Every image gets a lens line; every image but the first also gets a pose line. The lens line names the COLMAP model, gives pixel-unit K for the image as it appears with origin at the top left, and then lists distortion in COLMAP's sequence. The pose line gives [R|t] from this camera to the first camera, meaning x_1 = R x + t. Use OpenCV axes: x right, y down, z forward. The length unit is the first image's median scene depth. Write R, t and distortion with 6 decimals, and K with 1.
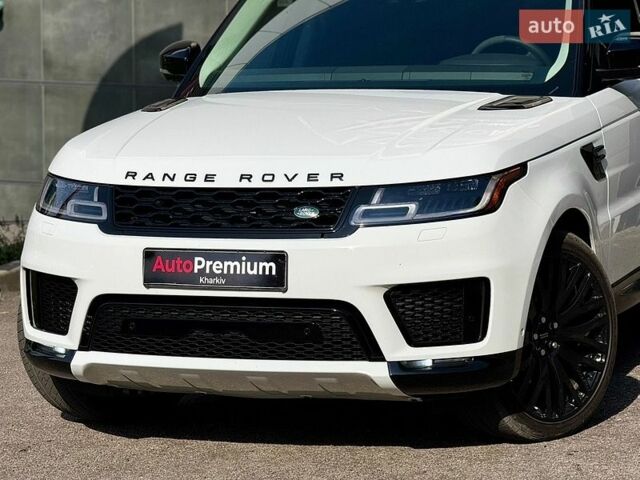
lens RADIAL K [[2154.6, 0, 320.0], [0, 2154.6, 240.0], [0, 0, 1]] dist [0.230552, 0.430491]
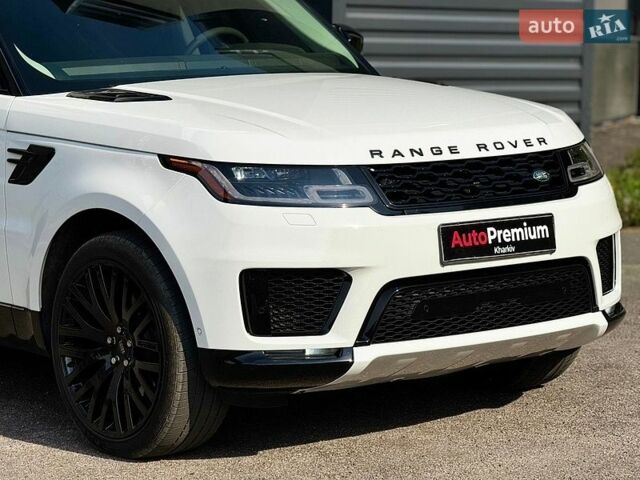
lens RADIAL K [[2154.6, 0, 320.0], [0, 2154.6, 240.0], [0, 0, 1]] dist [0.230552, 0.430491]
pose [[0.486738, -0.071925, 0.870582, -0.950329], [0.107490, 0.993962, 0.022021, -0.016420], [-0.866909, 0.082860, 0.491530, 0.582898]]
